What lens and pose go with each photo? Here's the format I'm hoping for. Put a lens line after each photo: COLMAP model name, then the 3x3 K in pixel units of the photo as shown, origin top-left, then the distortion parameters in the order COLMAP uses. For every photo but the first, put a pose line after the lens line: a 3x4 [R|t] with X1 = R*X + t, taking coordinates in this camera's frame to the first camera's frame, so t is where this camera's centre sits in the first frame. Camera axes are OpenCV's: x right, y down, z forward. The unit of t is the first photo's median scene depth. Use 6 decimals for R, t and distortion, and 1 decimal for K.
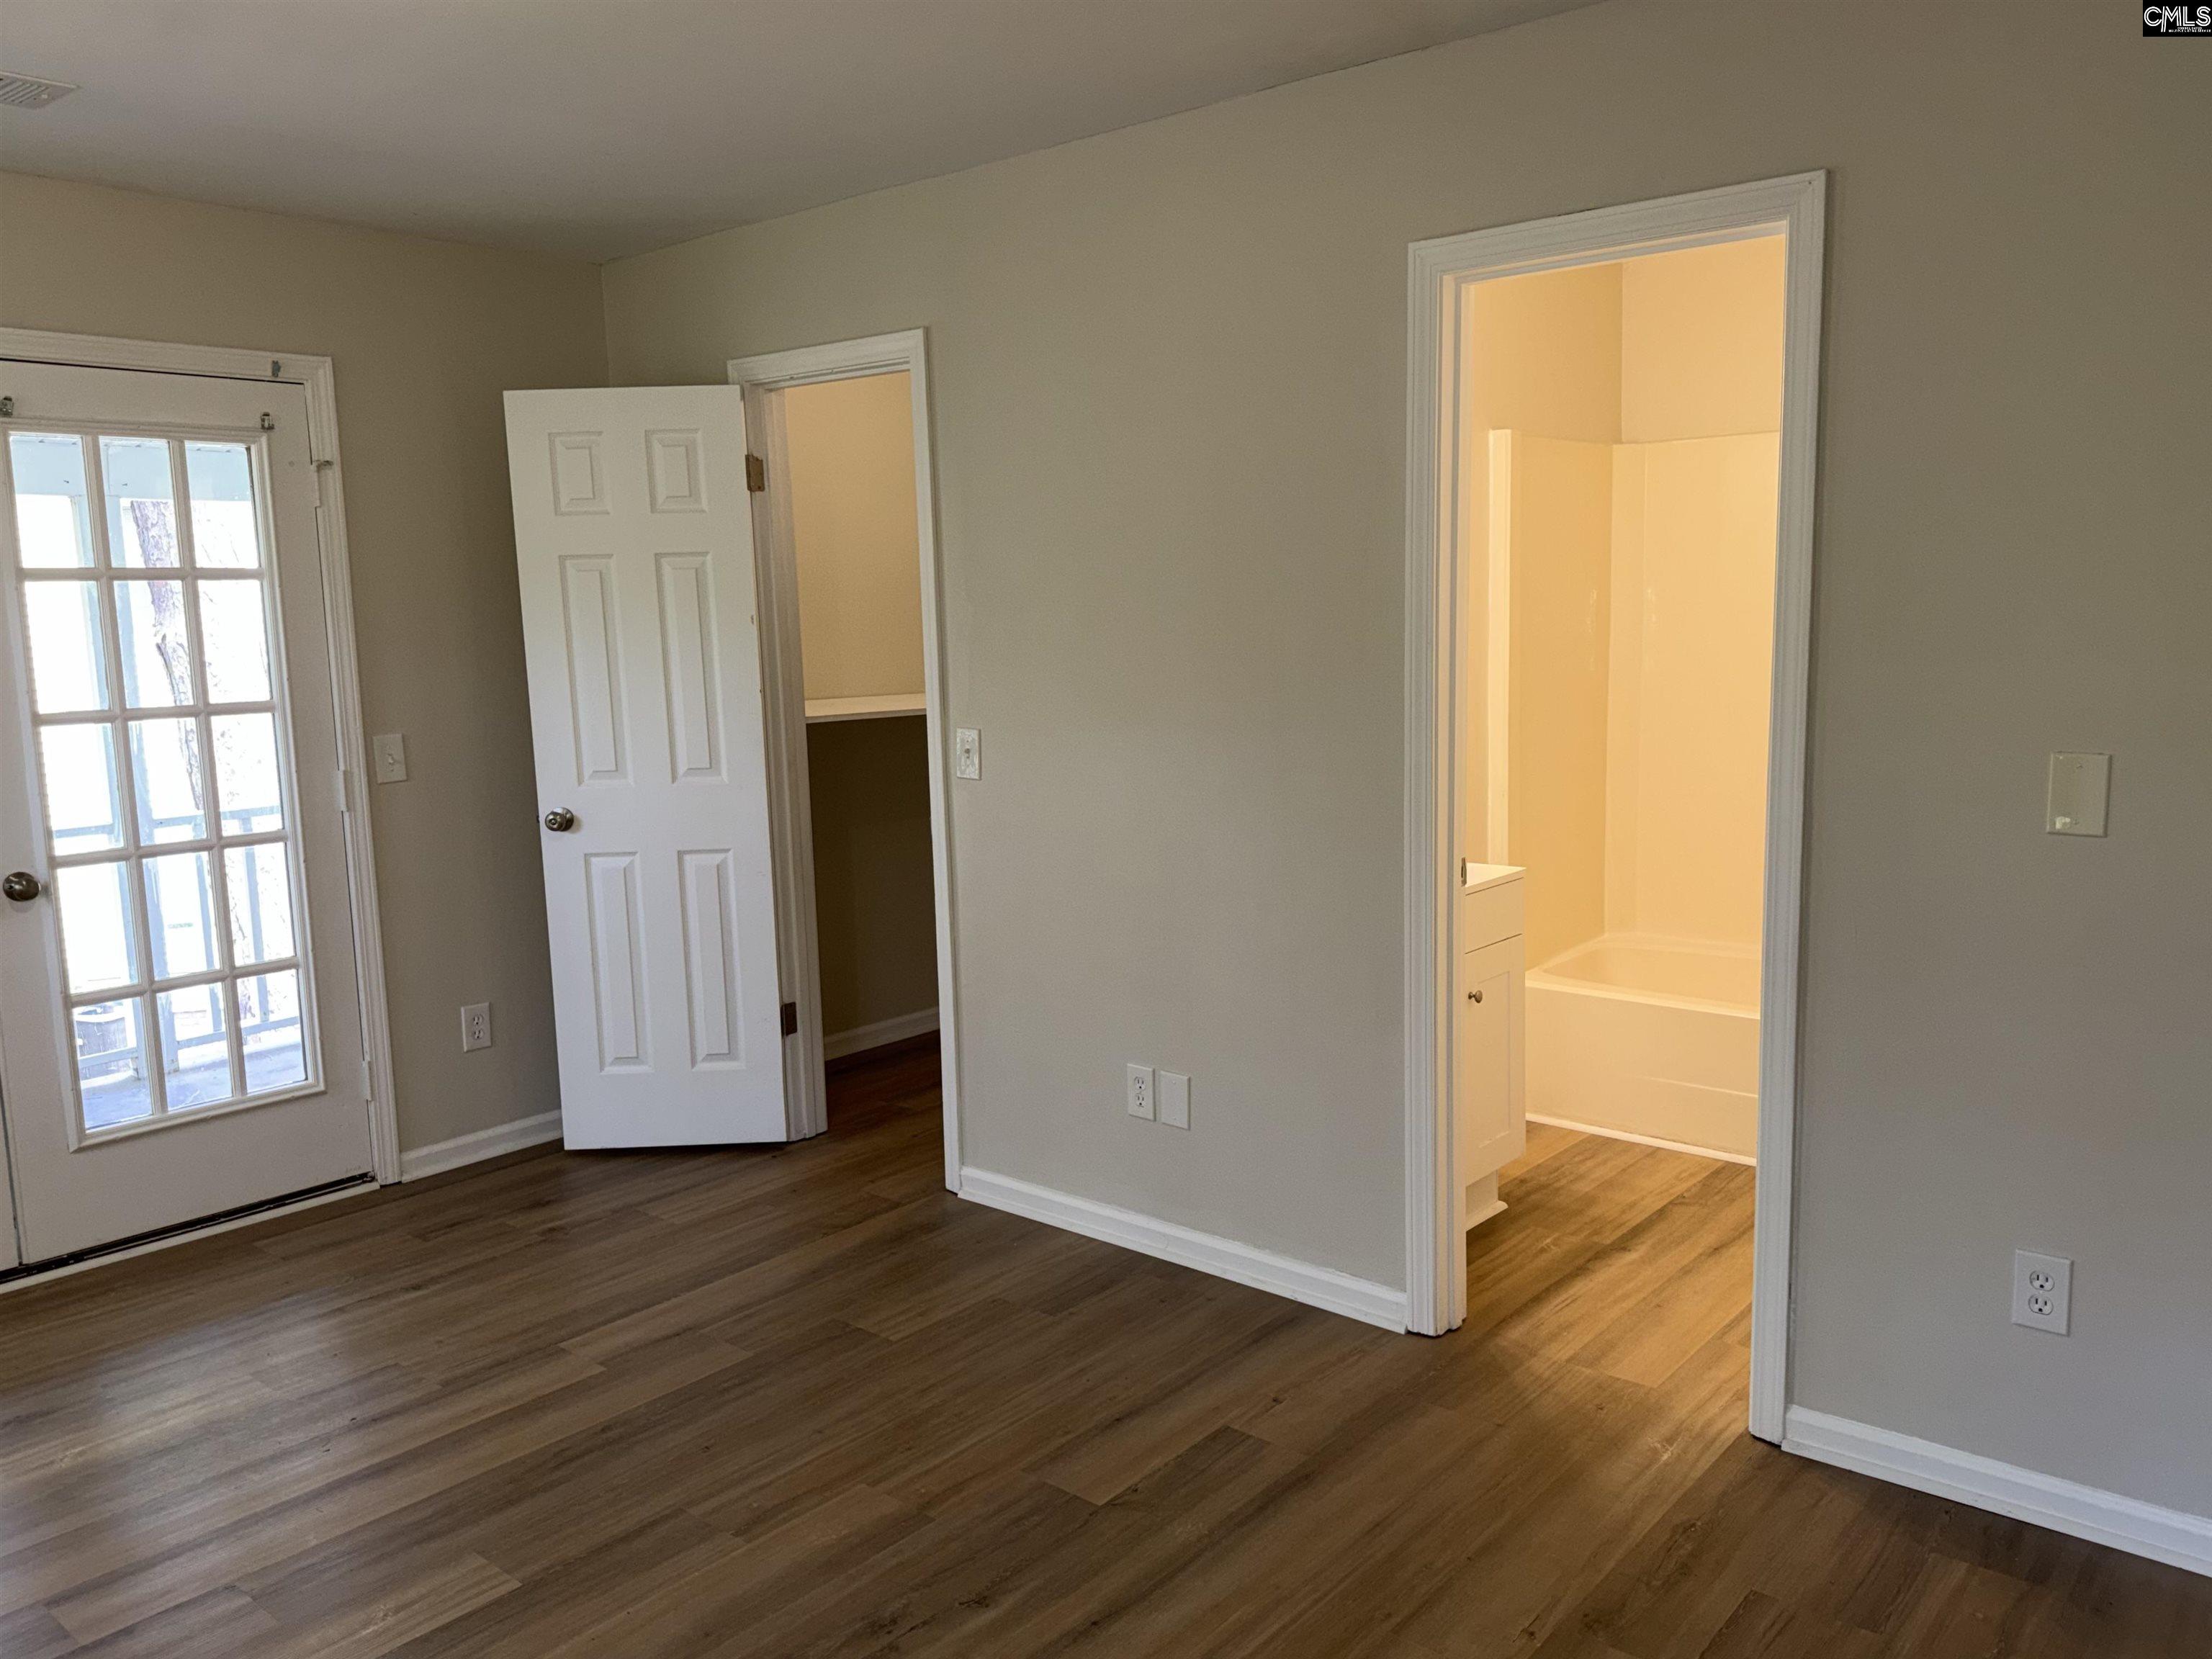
lens RADIAL K [[1700.0, 0, 1106.7], [0, 1700.0, 836.1], [0, 0, 1]] dist [0.080001, -0.095713]
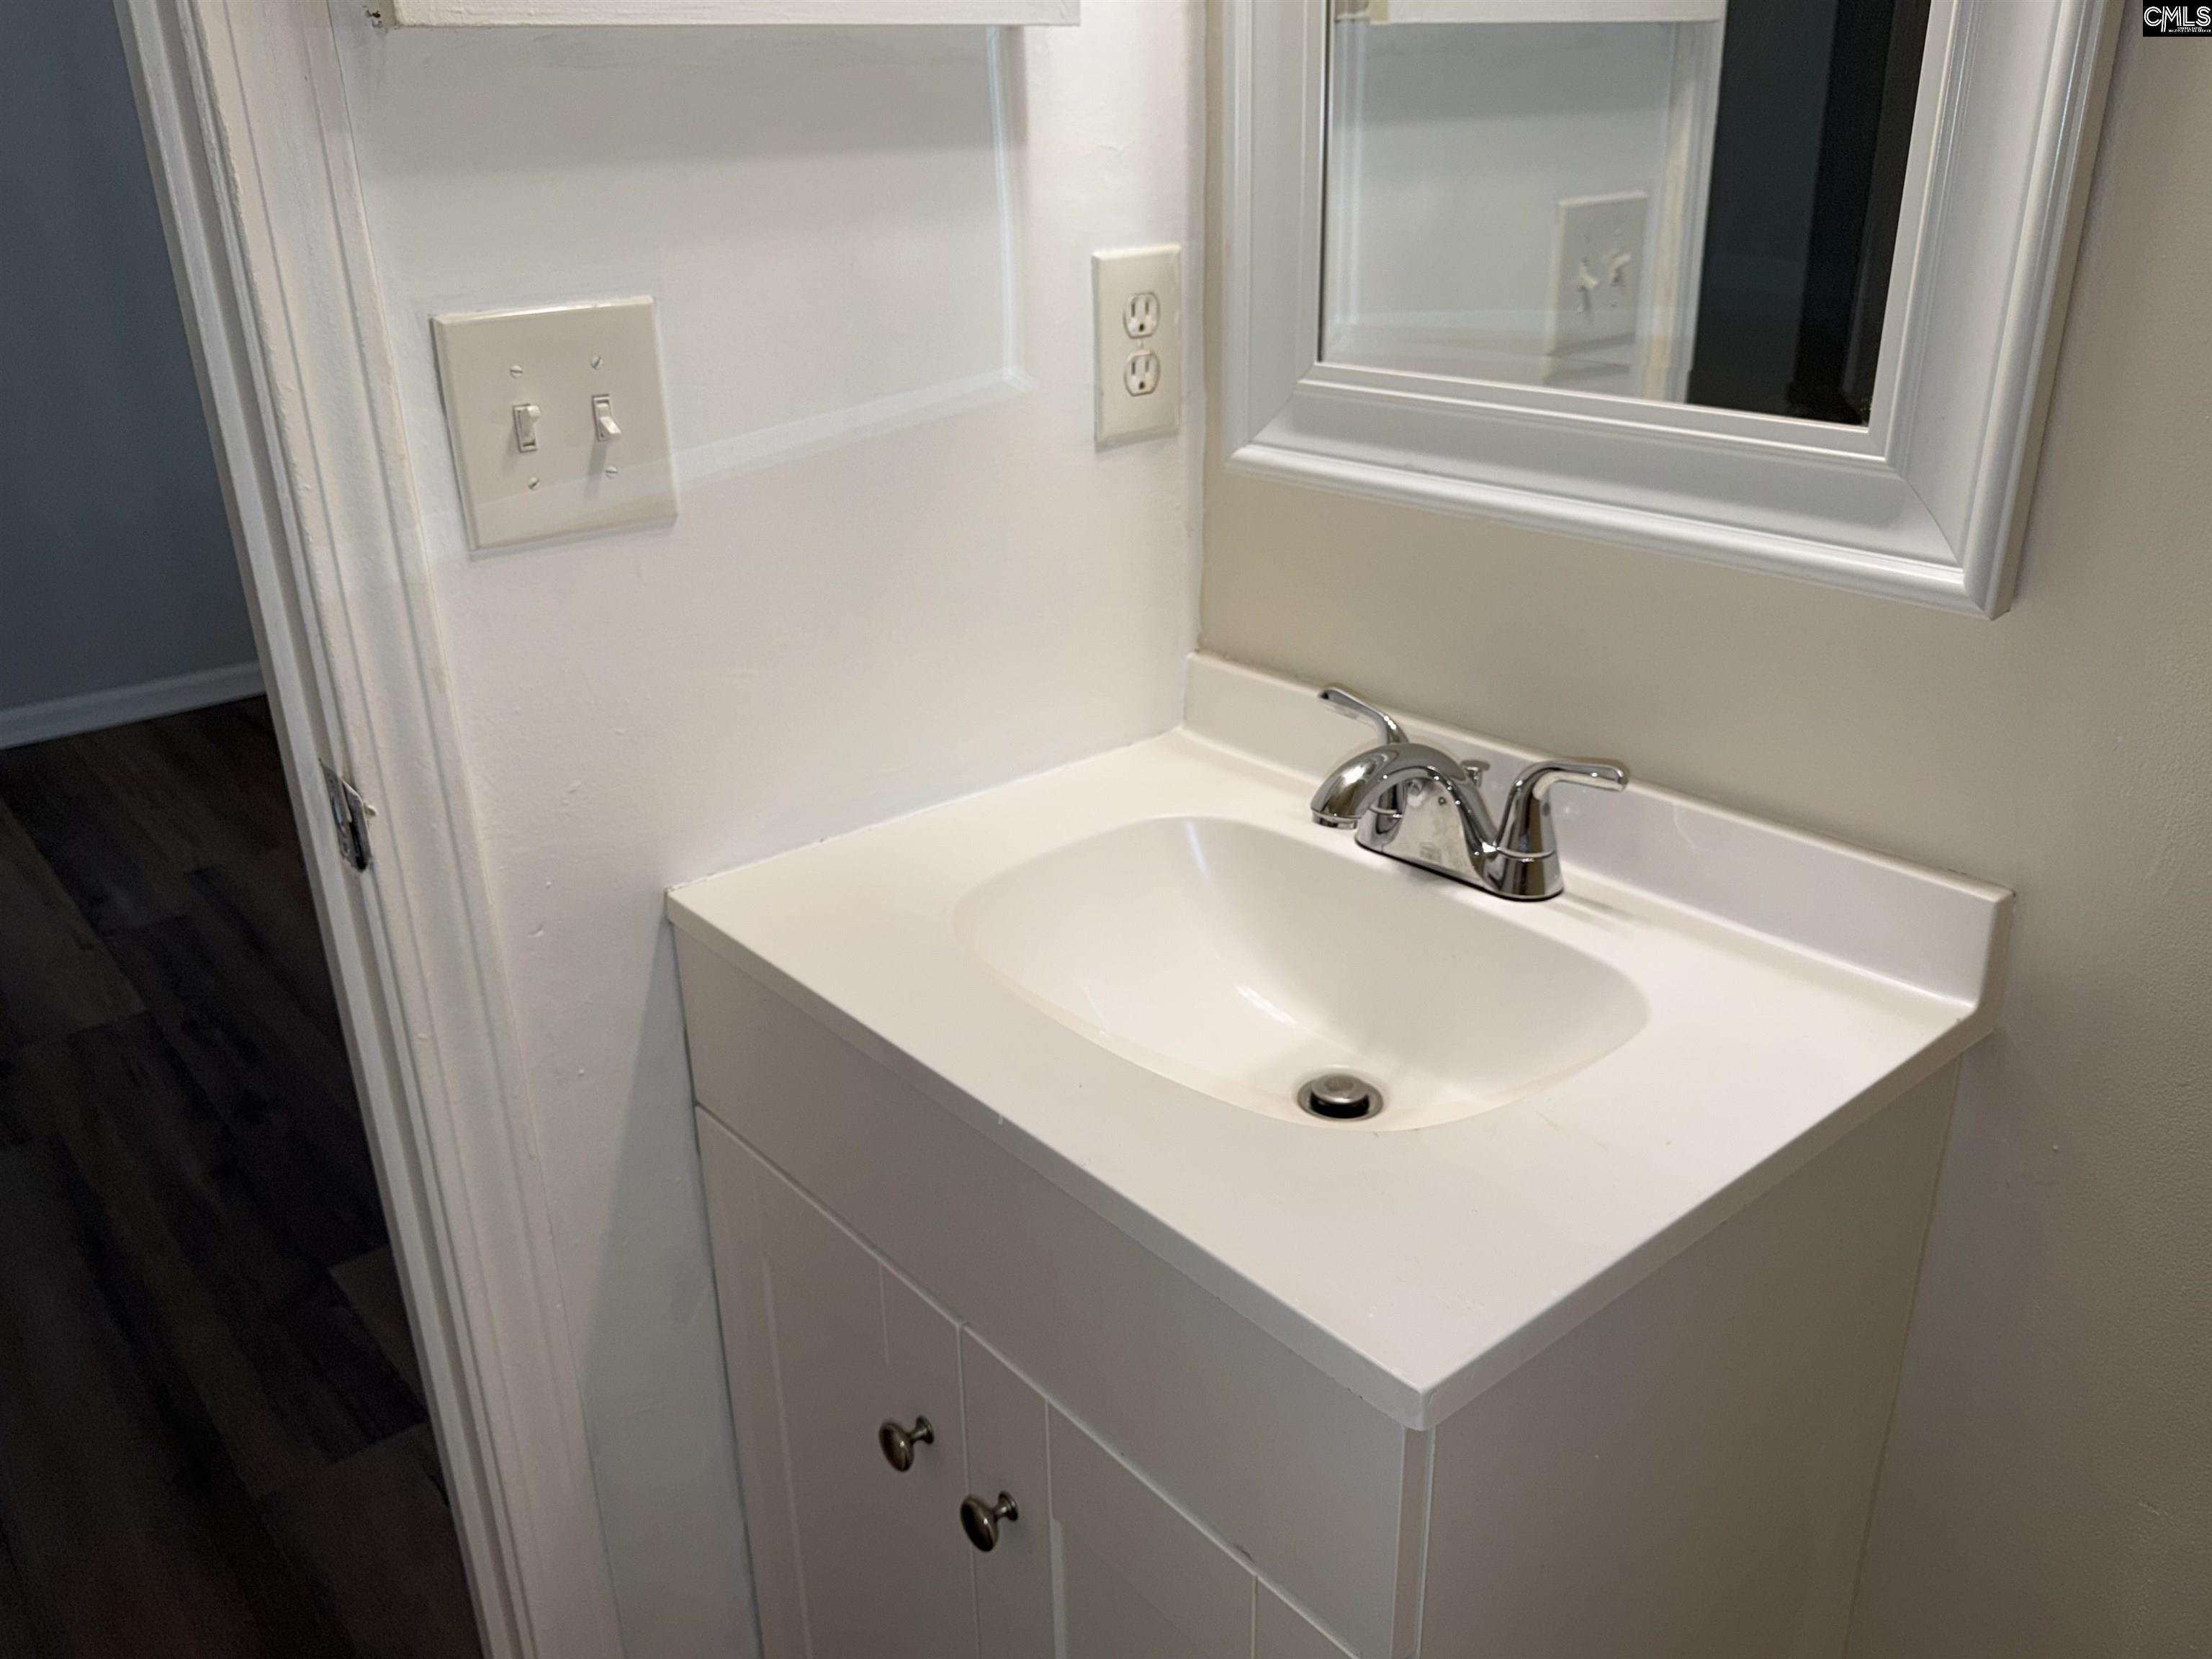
lens RADIAL K [[1709.0, 0, 1095.1], [0, 1709.0, 811.6], [0, 0, 1]] dist [0.094980, -0.126055]
pose [[-0.159539, 0.401073, -0.902046, 0.371297], [-0.104219, 0.901801, 0.419396, -0.091596], [0.981675, 0.160921, -0.102073, 0.943876]]
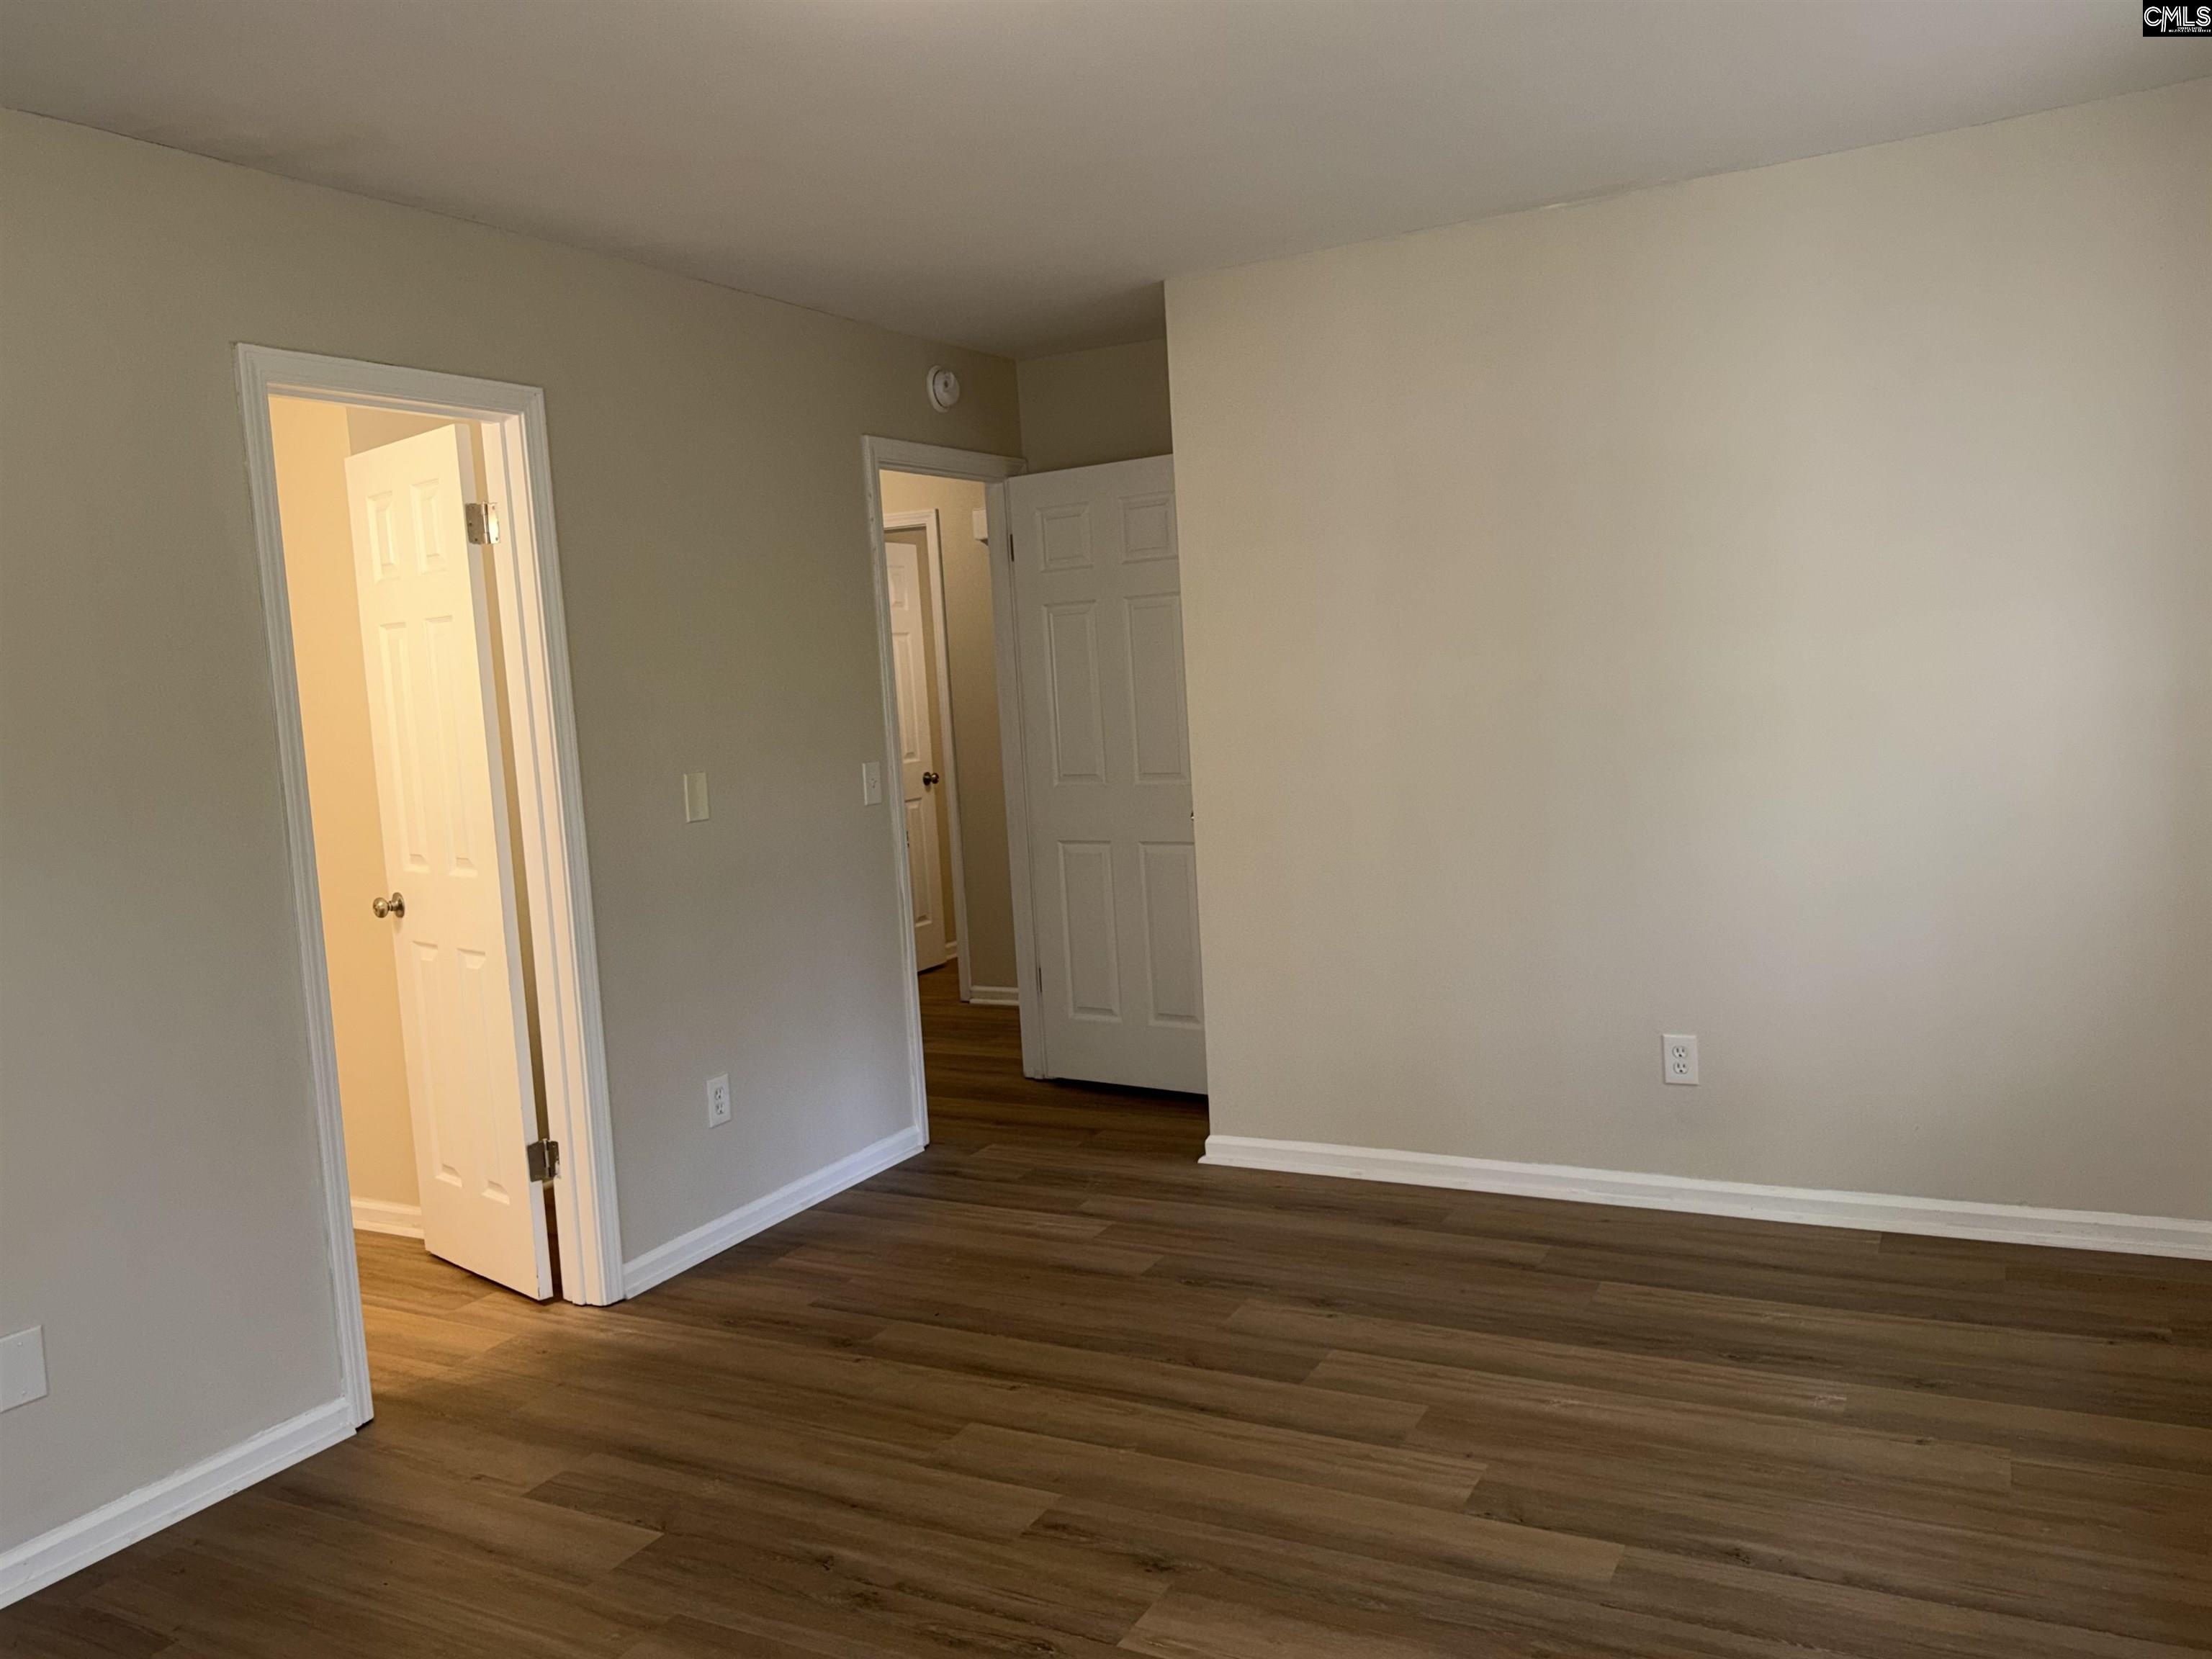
lens RADIAL K [[1673.5, 0, 1096.1], [0, 1673.5, 827.8], [0, 0, 1]] dist [0.185049, -0.298206]
pose [[-0.204516, -0.053626, 0.977393, -0.716225], [0.200687, 0.974991, 0.095487, -0.046467], [-0.958070, 0.215679, -0.188639, 0.590412]]
